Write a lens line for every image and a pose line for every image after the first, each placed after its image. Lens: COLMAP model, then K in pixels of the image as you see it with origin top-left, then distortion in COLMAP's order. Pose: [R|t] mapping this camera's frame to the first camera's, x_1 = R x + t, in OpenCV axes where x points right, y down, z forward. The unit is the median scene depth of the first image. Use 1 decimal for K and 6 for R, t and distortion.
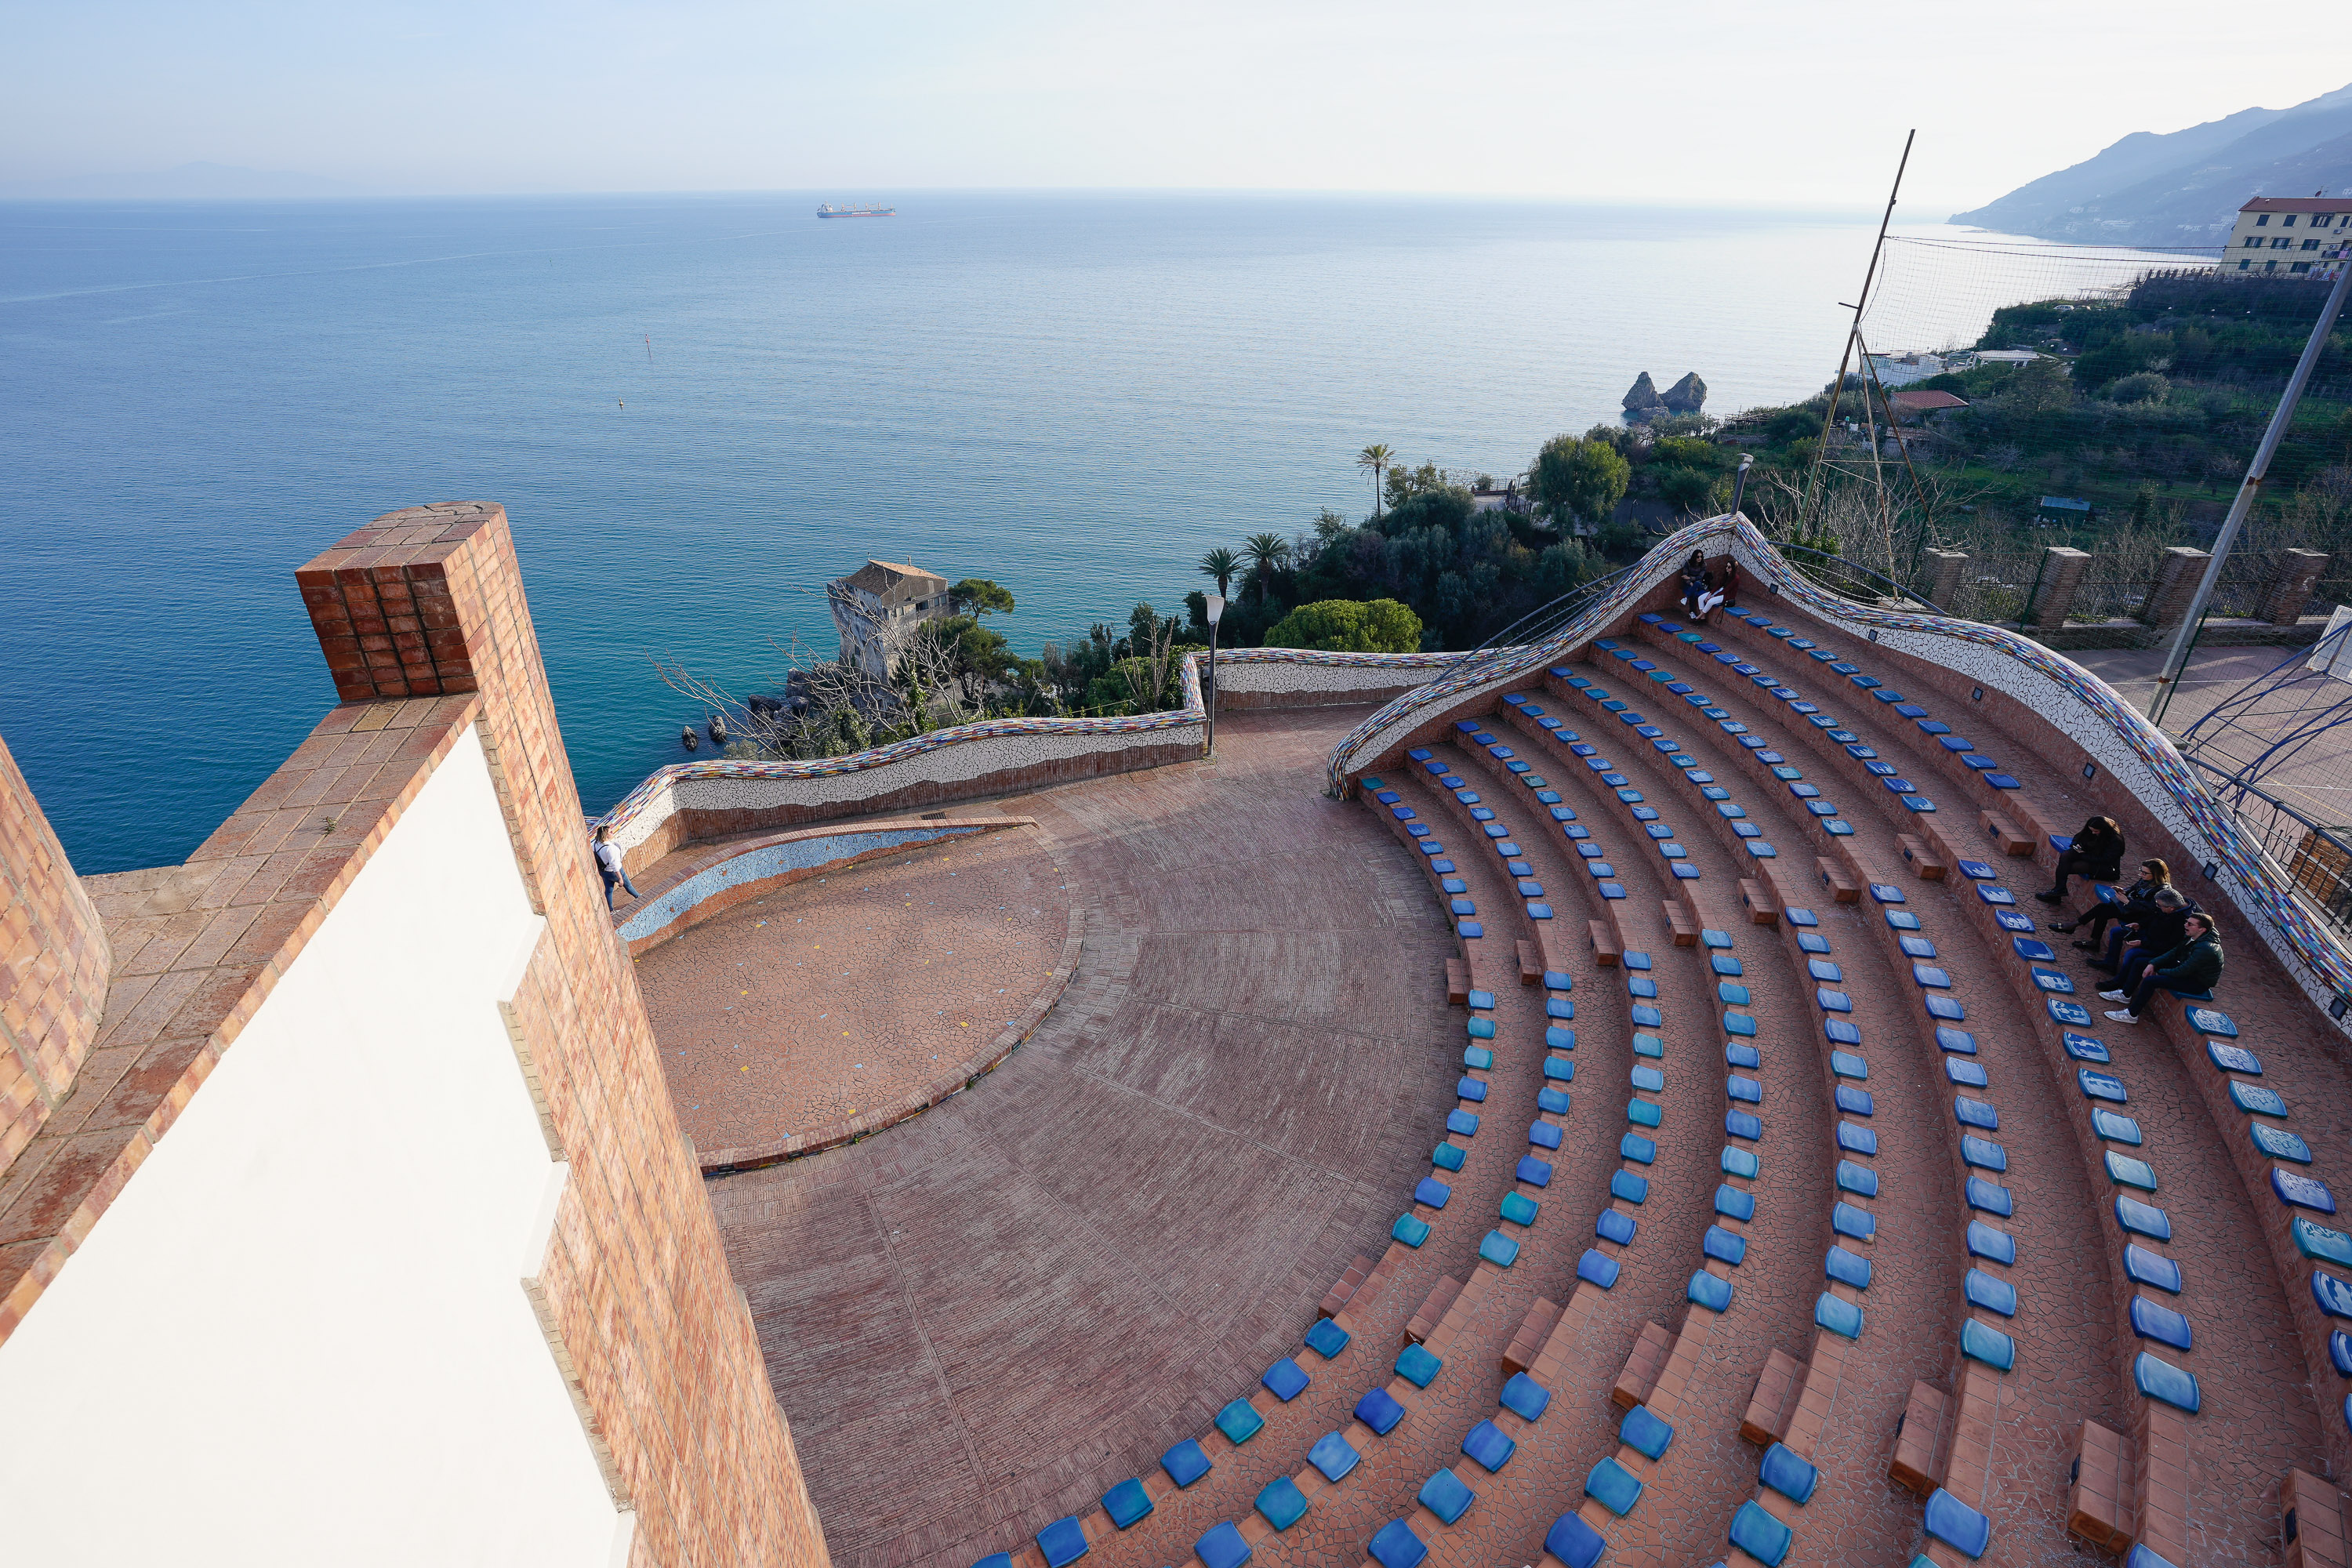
lens RADIAL K [[1168.8, 0, 1176.0], [0, 1168.8, 784.0], [0, 0, 1]] dist [-0.000011, -0.000002]
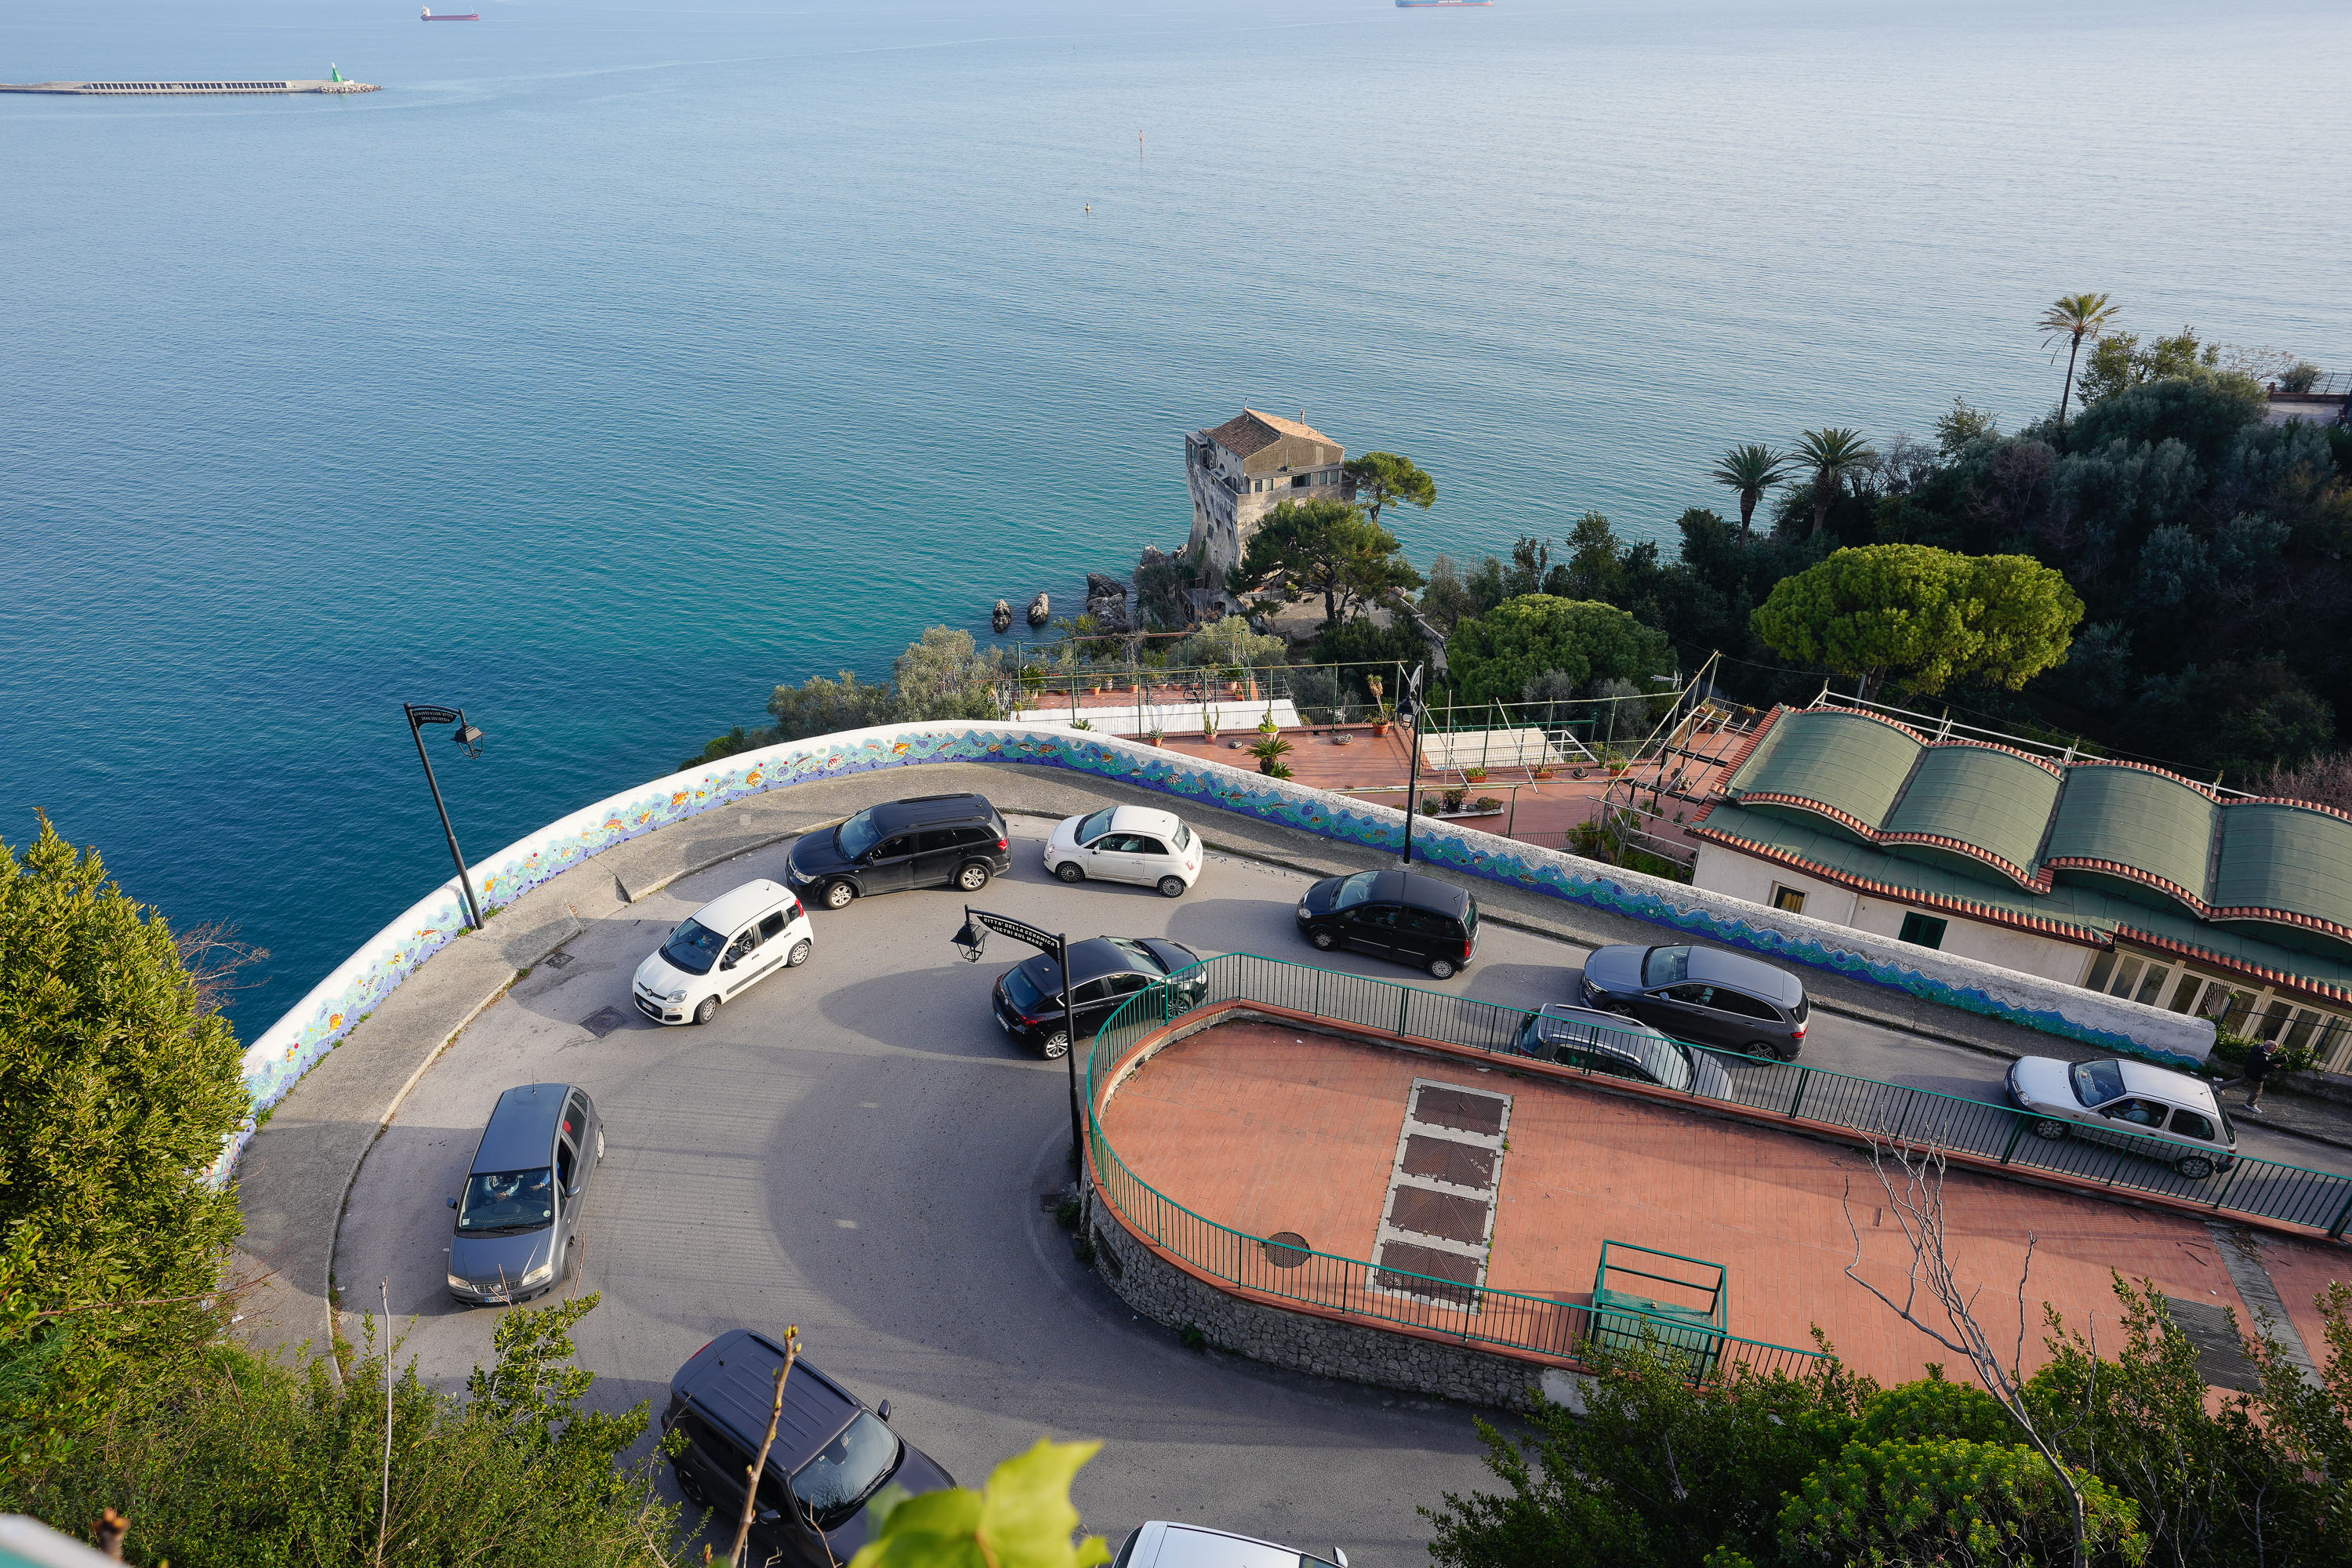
lens RADIAL K [[1477.8, 0, 1176.0], [0, 1477.8, 784.0], [0, 0, 1]] dist [0.022173, 0.043971]
pose [[0.925483, 0.194701, -0.324918, 0.044982], [-0.183485, 0.980862, 0.065134, -0.019401], [0.331382, -0.000663, 0.943496, 0.150117]]
